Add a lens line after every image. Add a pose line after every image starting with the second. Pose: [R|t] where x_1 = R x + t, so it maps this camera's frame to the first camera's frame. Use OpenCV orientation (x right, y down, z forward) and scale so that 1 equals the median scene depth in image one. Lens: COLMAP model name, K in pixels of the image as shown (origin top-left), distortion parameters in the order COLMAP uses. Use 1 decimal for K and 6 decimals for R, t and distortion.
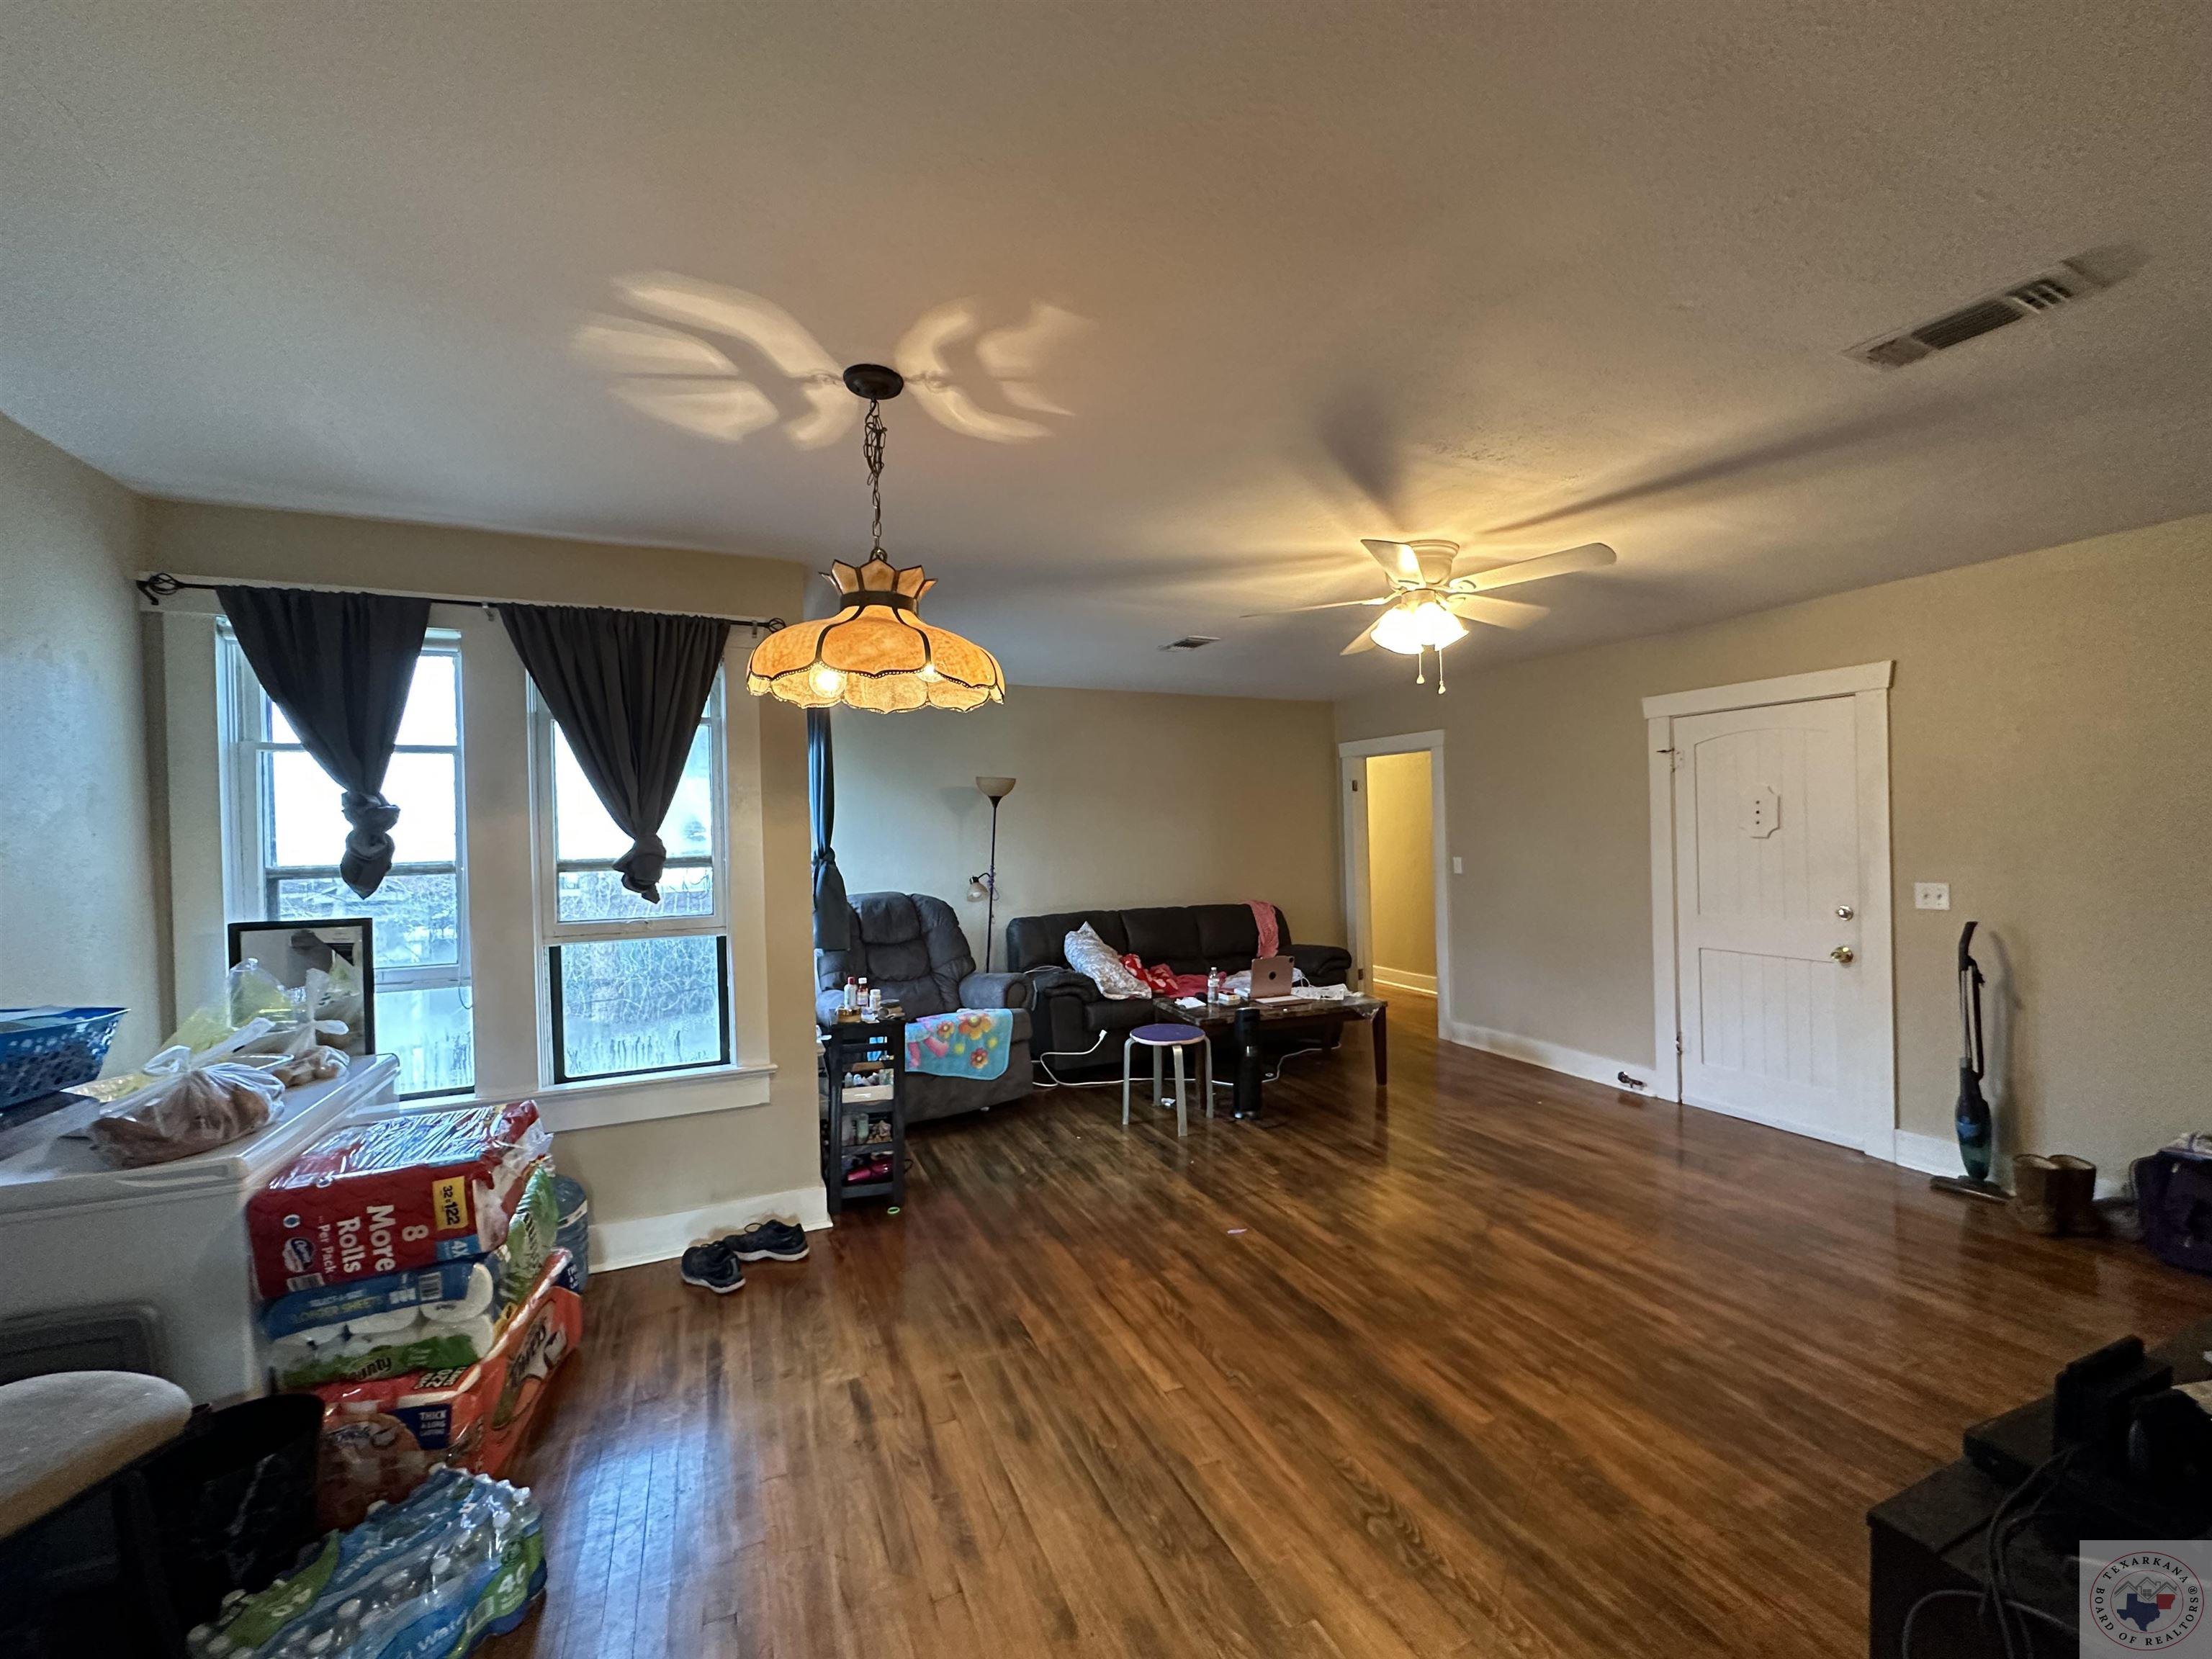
lens RADIAL K [[880.1, 0, 1107.7], [0, 880.1, 833.0], [0, 0, 1]] dist [-0.001551, -0.000102]
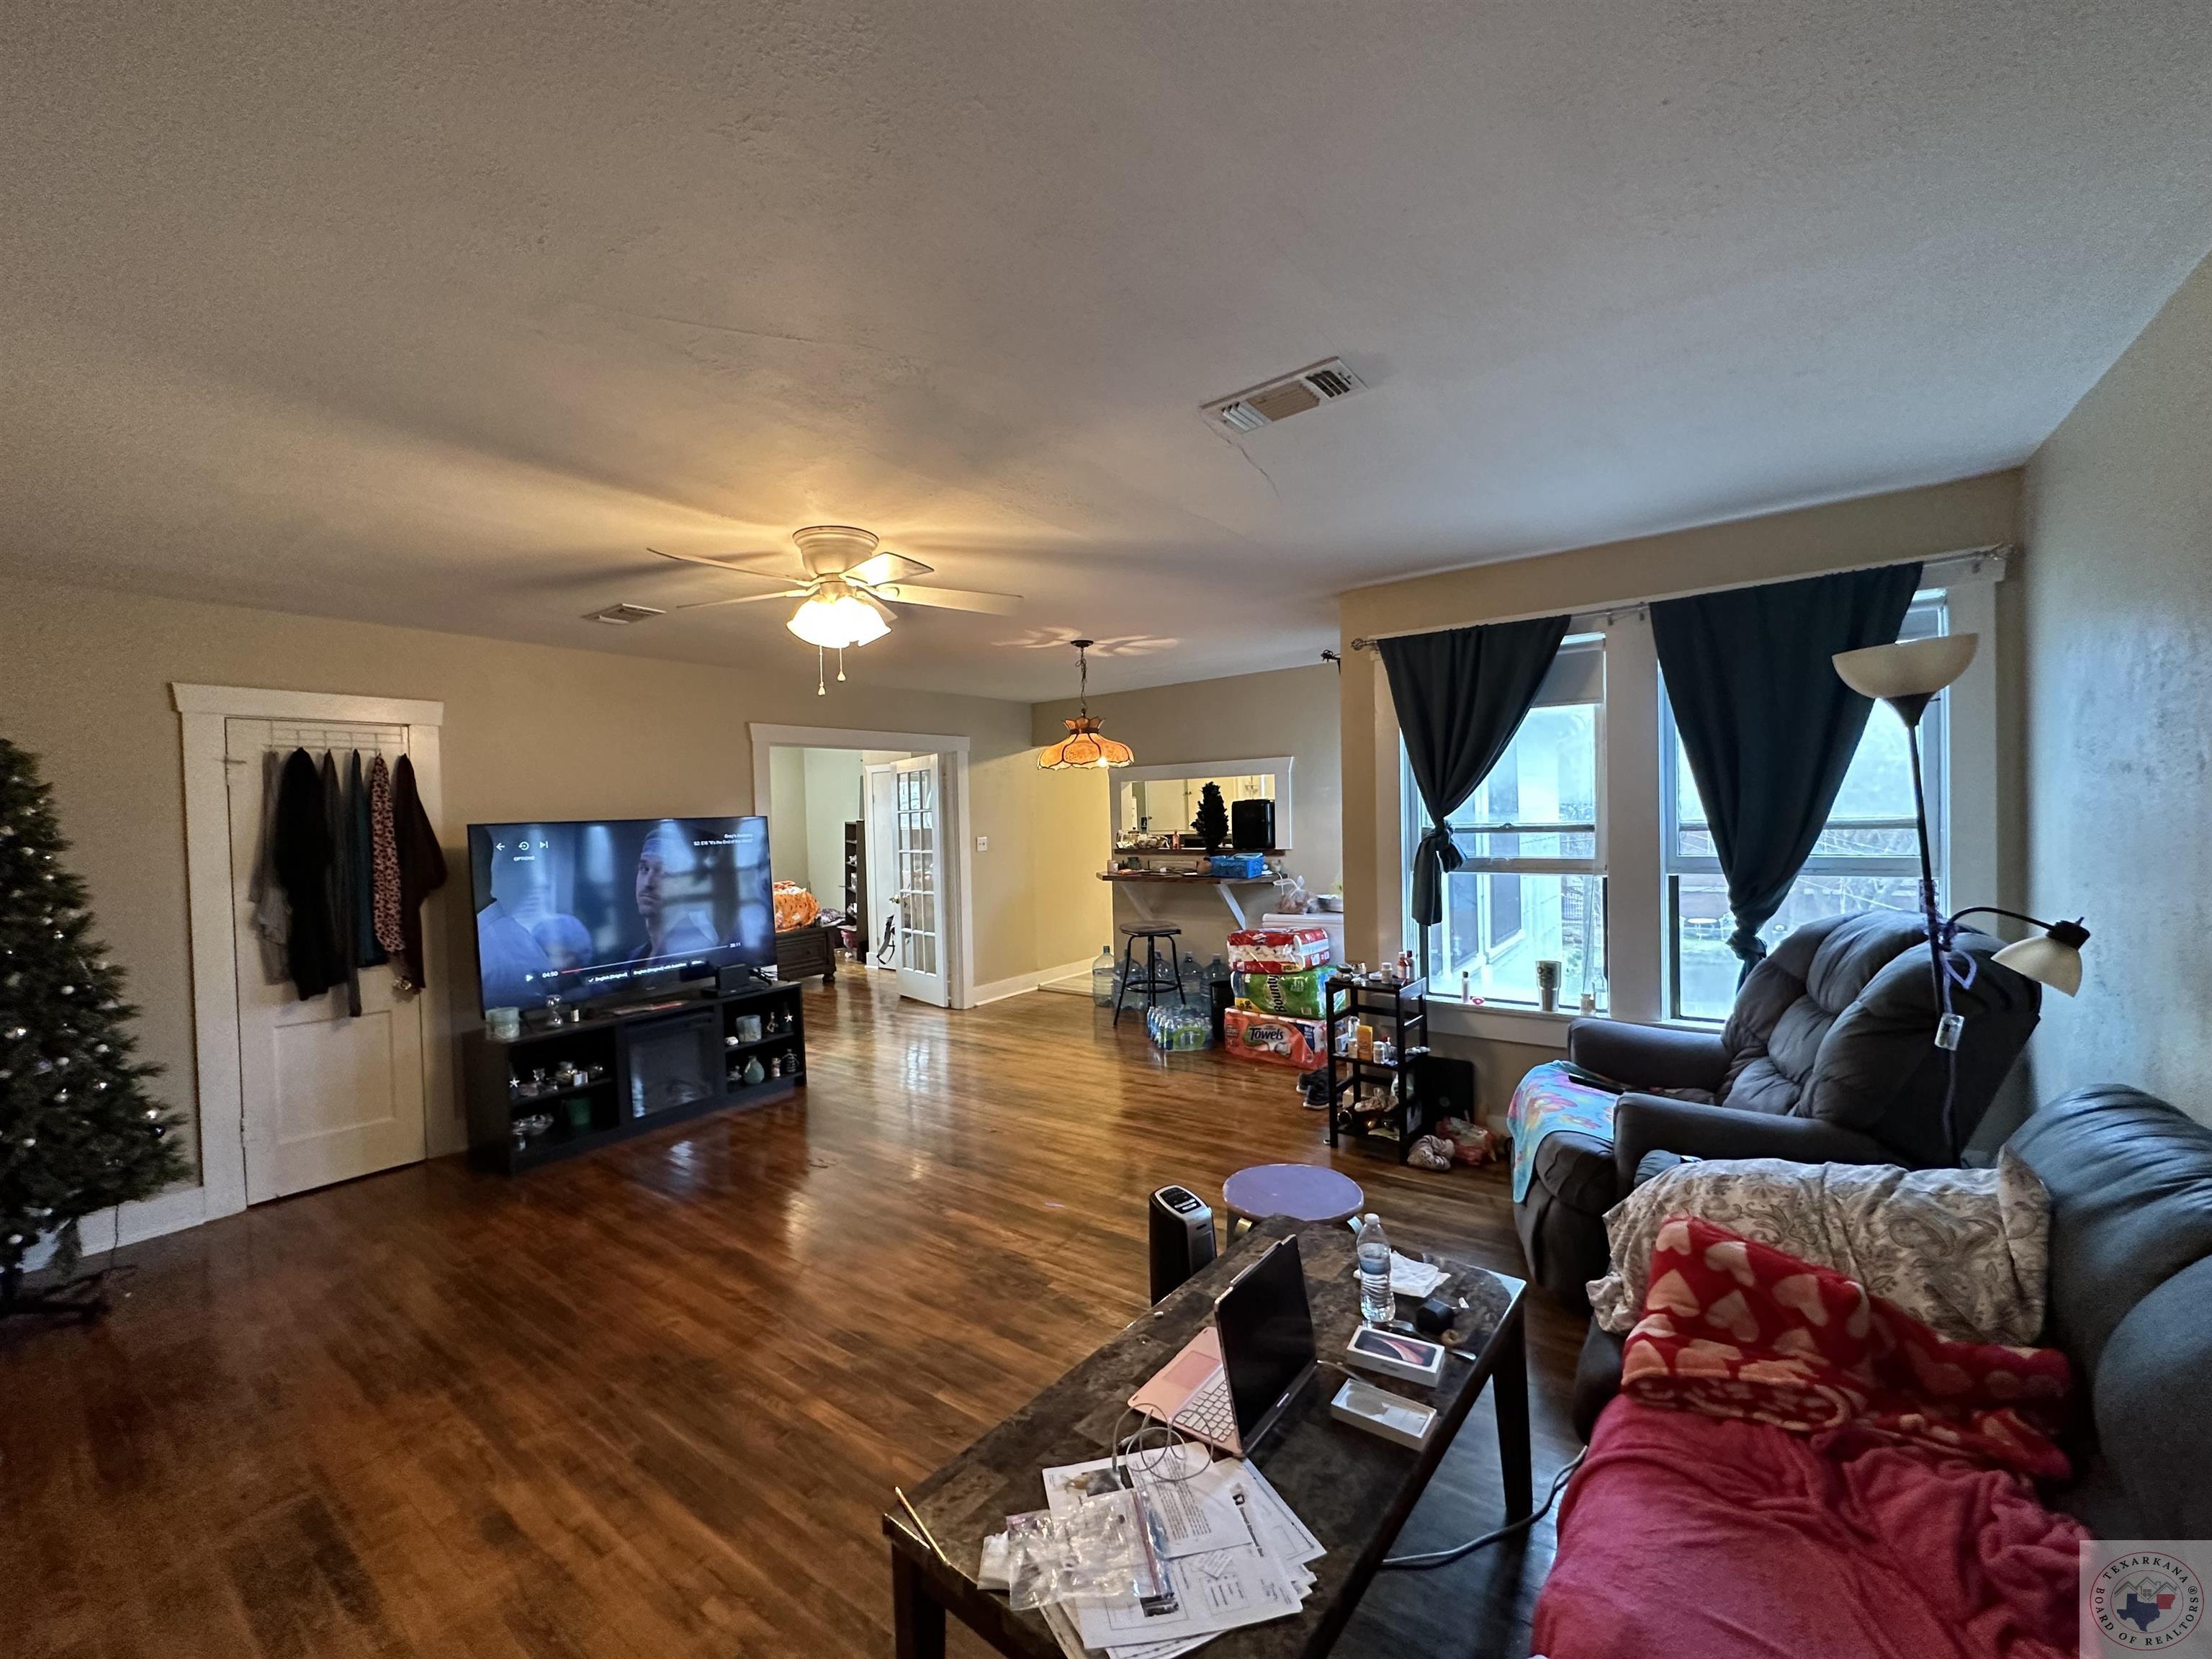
lens RADIAL K [[880.1, 0, 1109.2], [0, 880.1, 827.8], [0, 0, 1]] dist [-0.001551, -0.000102]
pose [[-0.862847, 0.053242, -0.502653, 0.592911], [0.042208, 0.998553, 0.033315, -0.035415], [0.503700, 0.007530, -0.863846, 1.955628]]
